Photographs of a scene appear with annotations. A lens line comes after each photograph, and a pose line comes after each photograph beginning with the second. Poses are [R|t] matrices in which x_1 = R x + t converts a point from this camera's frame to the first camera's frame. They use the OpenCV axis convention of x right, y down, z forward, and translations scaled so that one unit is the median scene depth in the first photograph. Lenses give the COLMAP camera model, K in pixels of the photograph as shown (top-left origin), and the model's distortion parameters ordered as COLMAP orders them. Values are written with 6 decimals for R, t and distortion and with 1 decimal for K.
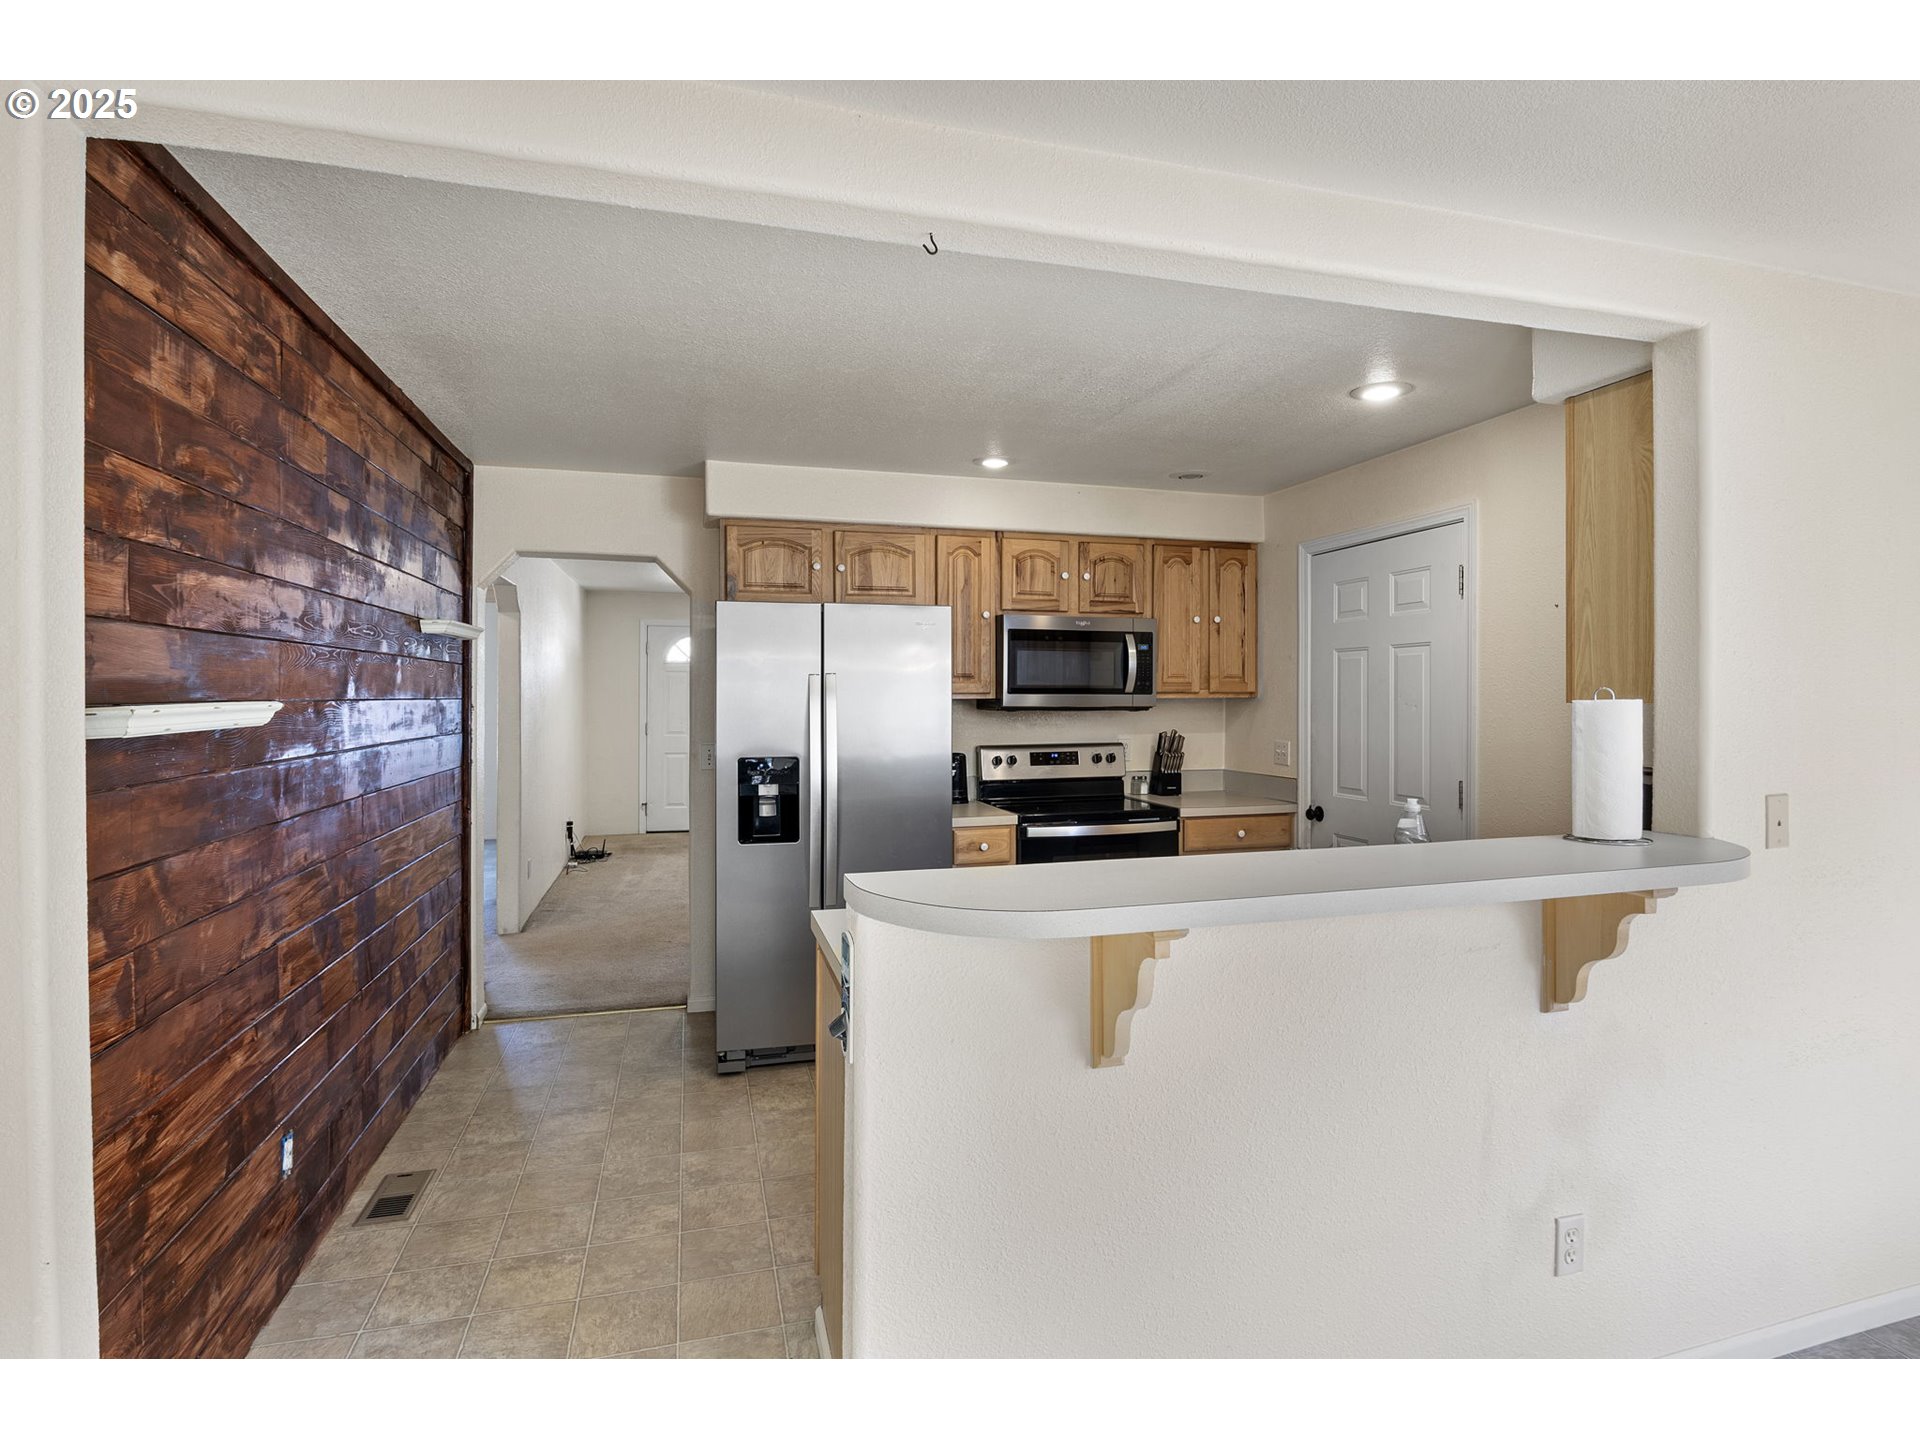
lens RADIAL K [[964.2, 0, 965.8], [0, 964.2, 684.8], [0, 0, 1]] dist [-0.000976, 0.000172]
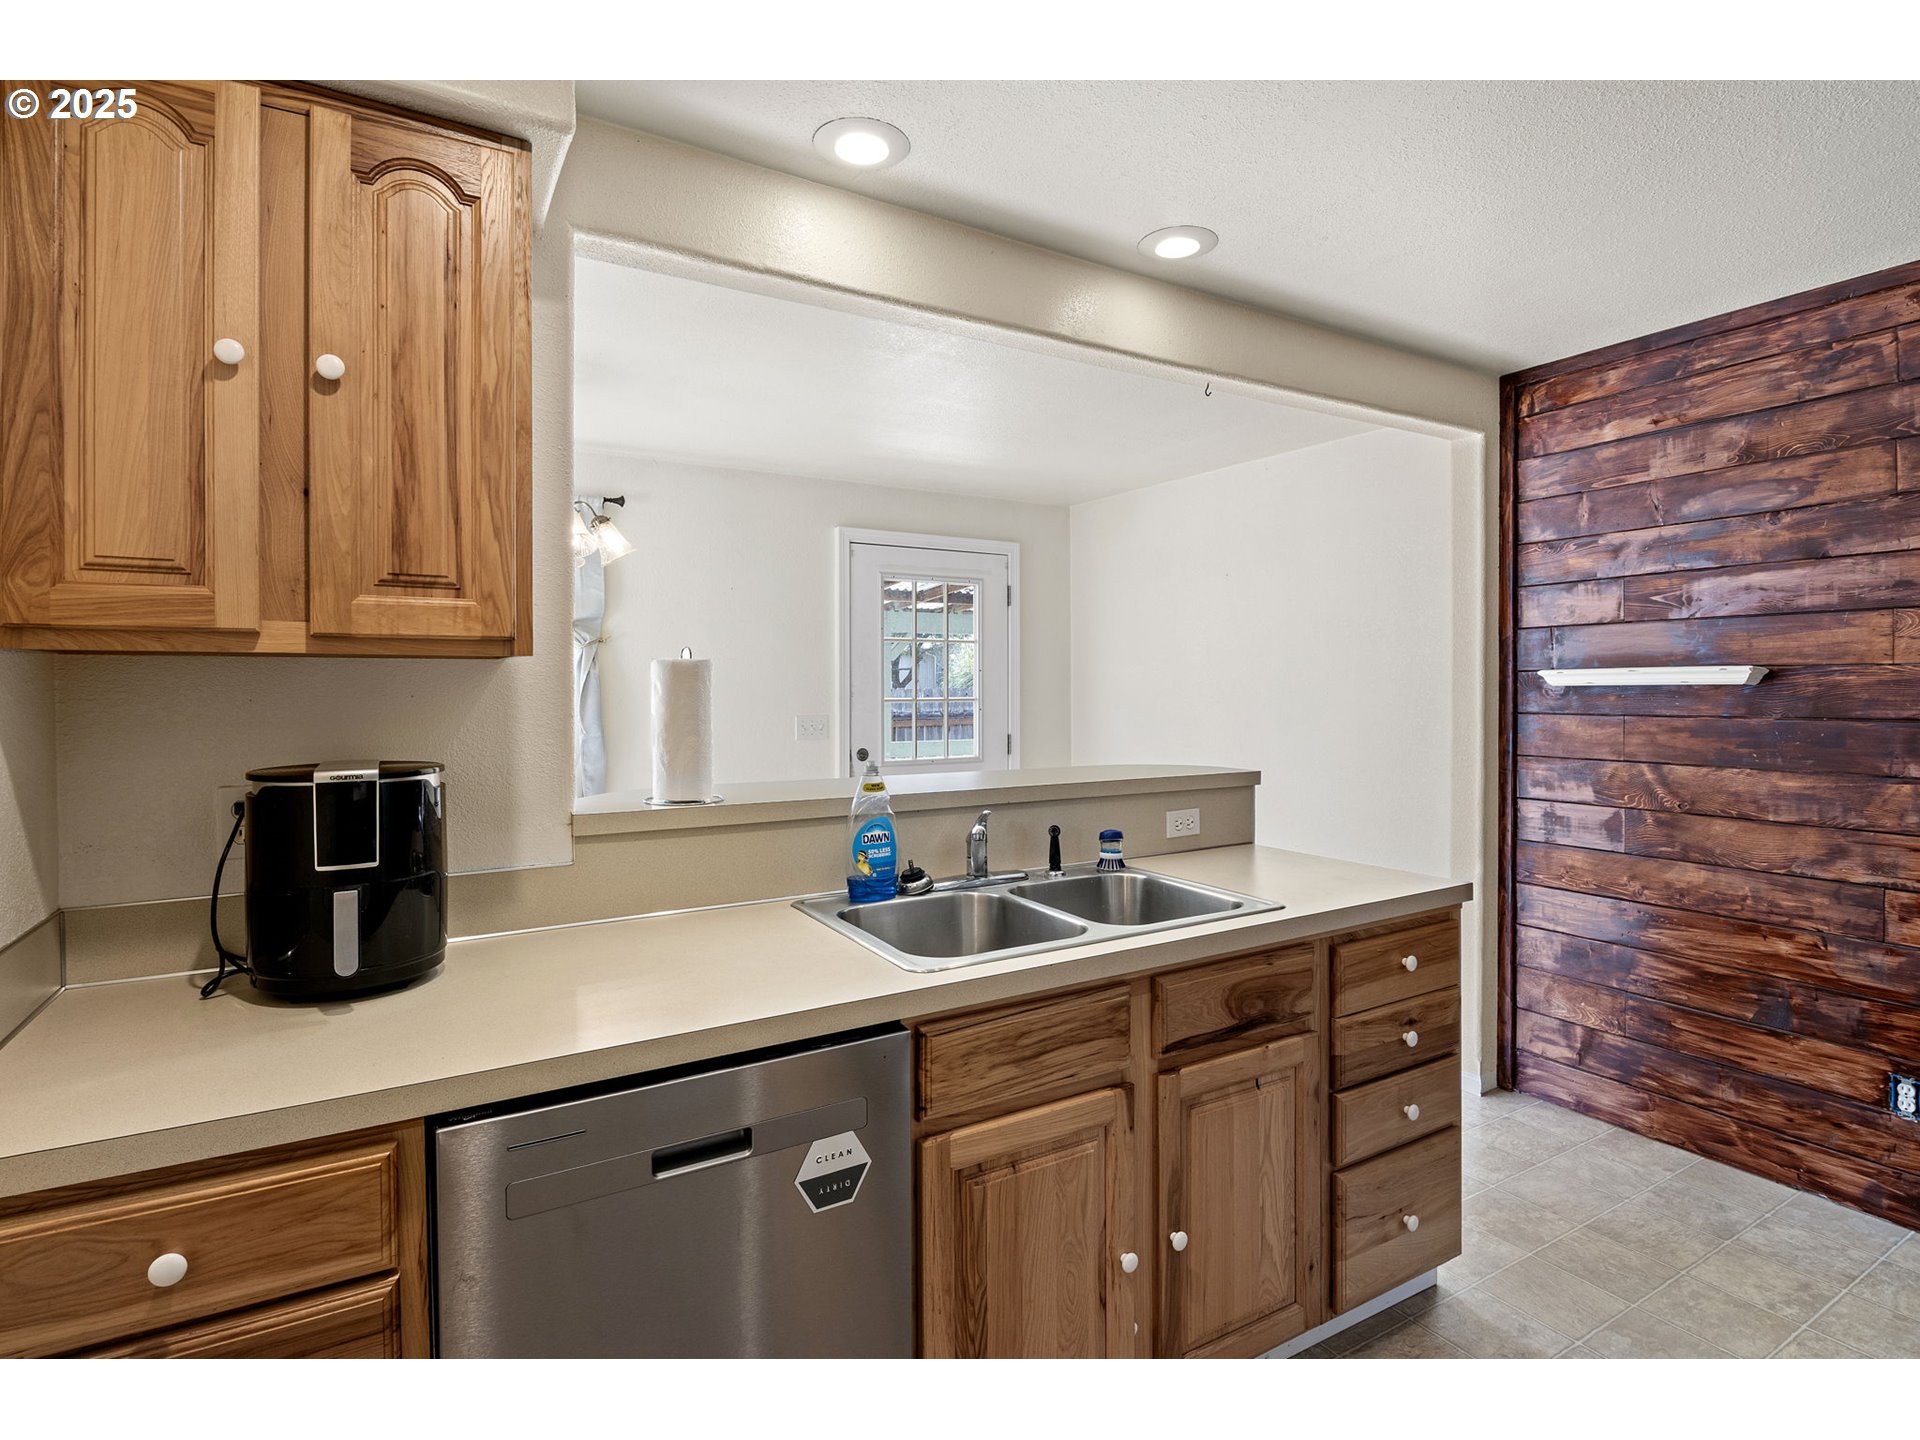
lens RADIAL K [[959.9, 0, 966.8], [0, 959.9, 691.9], [0, 0, 1]] dist [-0.009257, -0.001857]
pose [[-0.967662, 0.002545, -0.252237, 0.279895], [0.003638, 0.999986, -0.003868, 0.024273], [0.252224, -0.004660, -0.967658, 0.897196]]
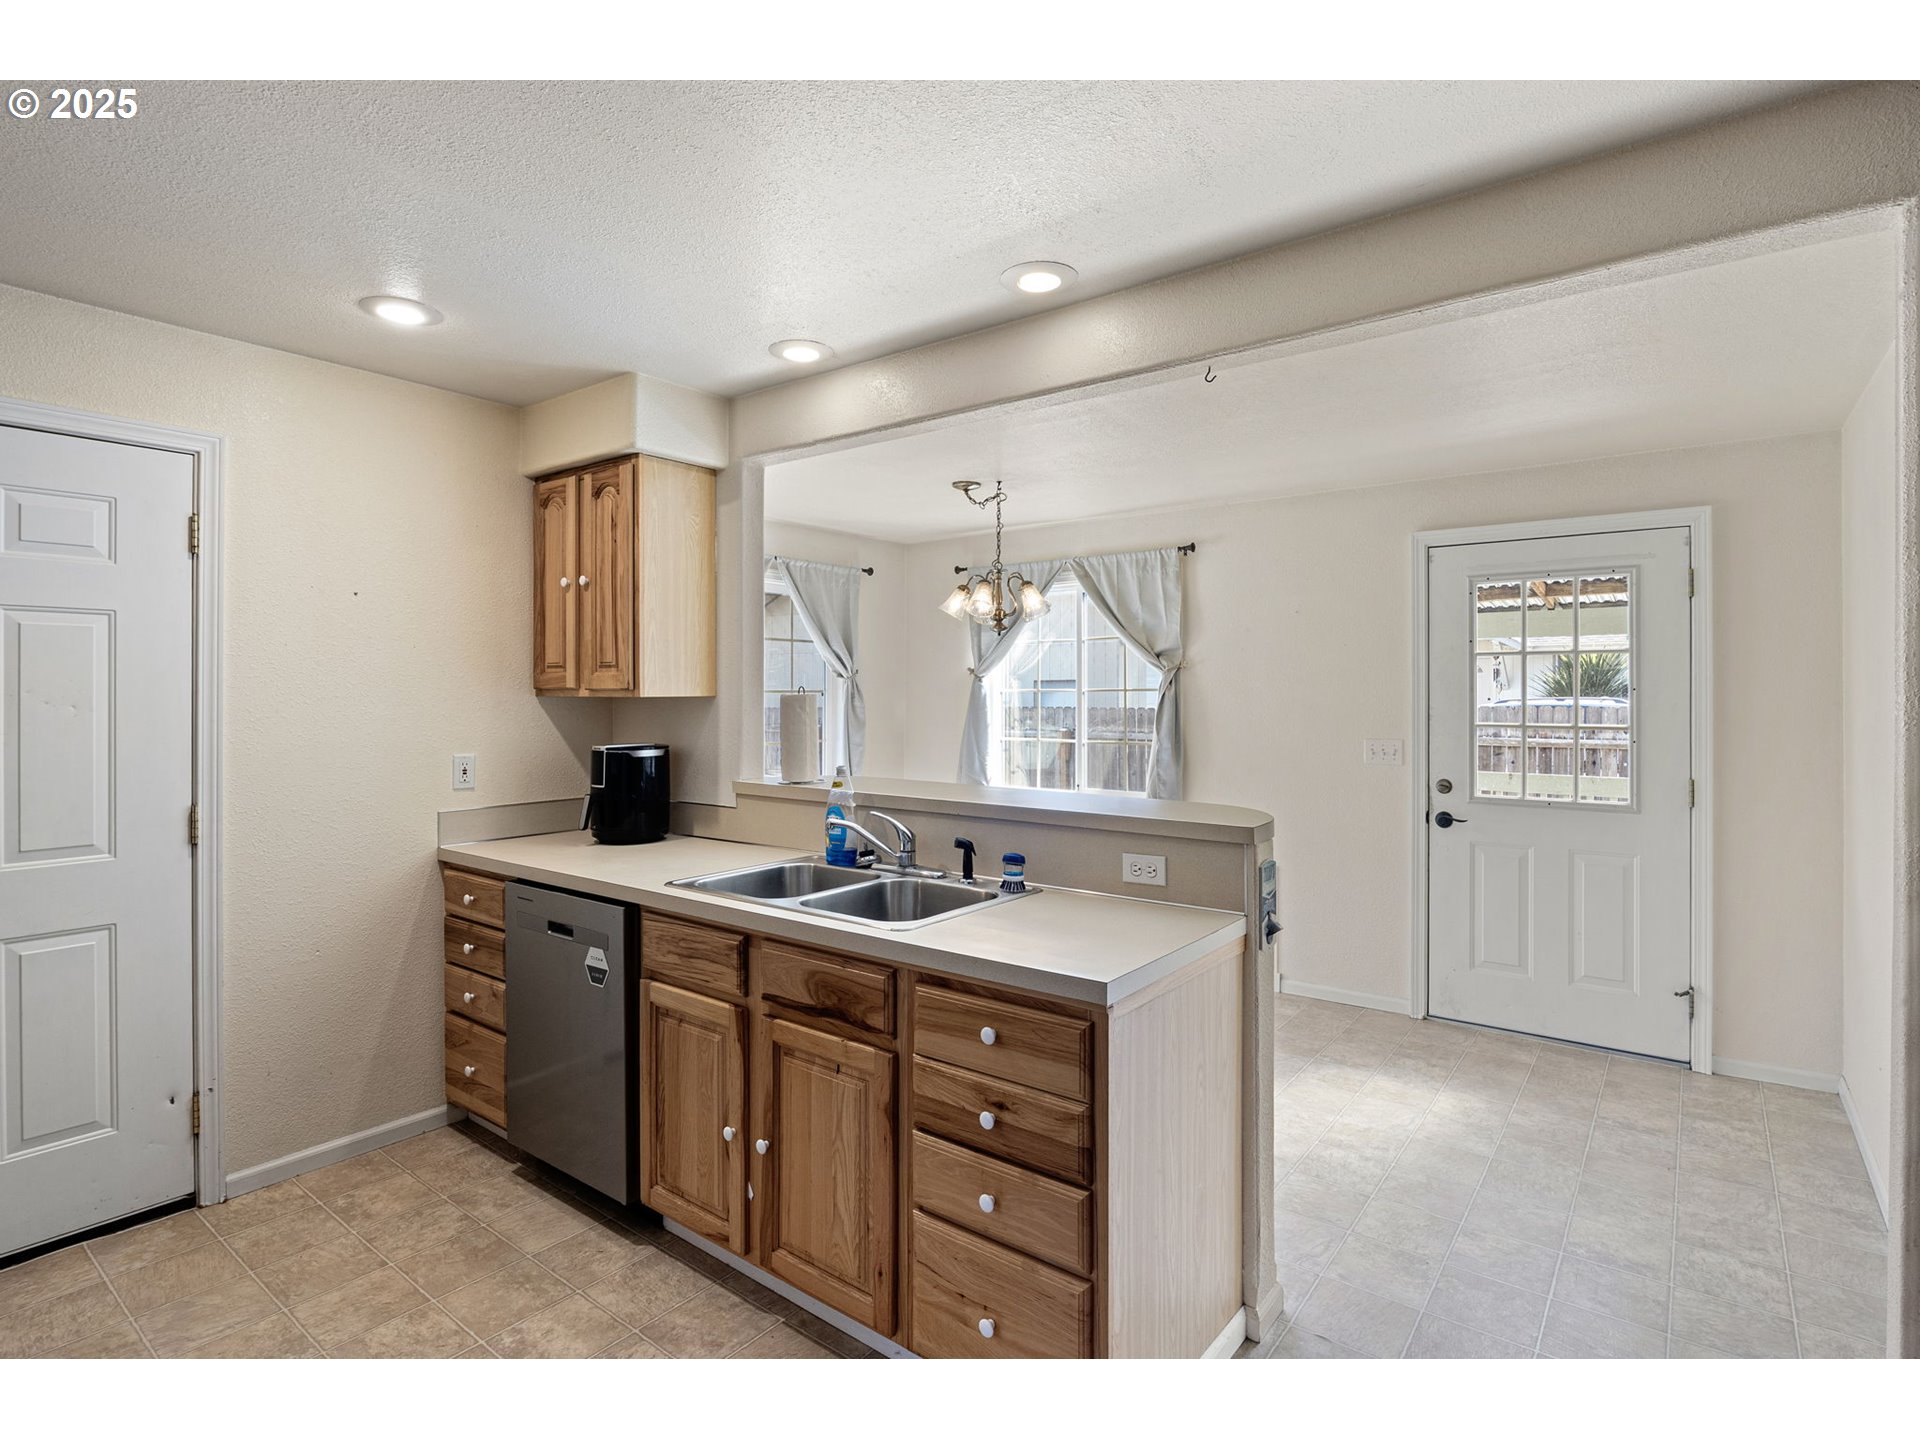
lens RADIAL K [[959.9, 0, 966.8], [0, 959.9, 691.9], [0, 0, 1]] dist [-0.009257, -0.001857]
pose [[-0.596553, 0.000955, 0.802573, -0.341305], [-0.010679, 0.999901, -0.009128, 0.010478], [-0.802503, -0.014017, -0.596484, 0.765936]]
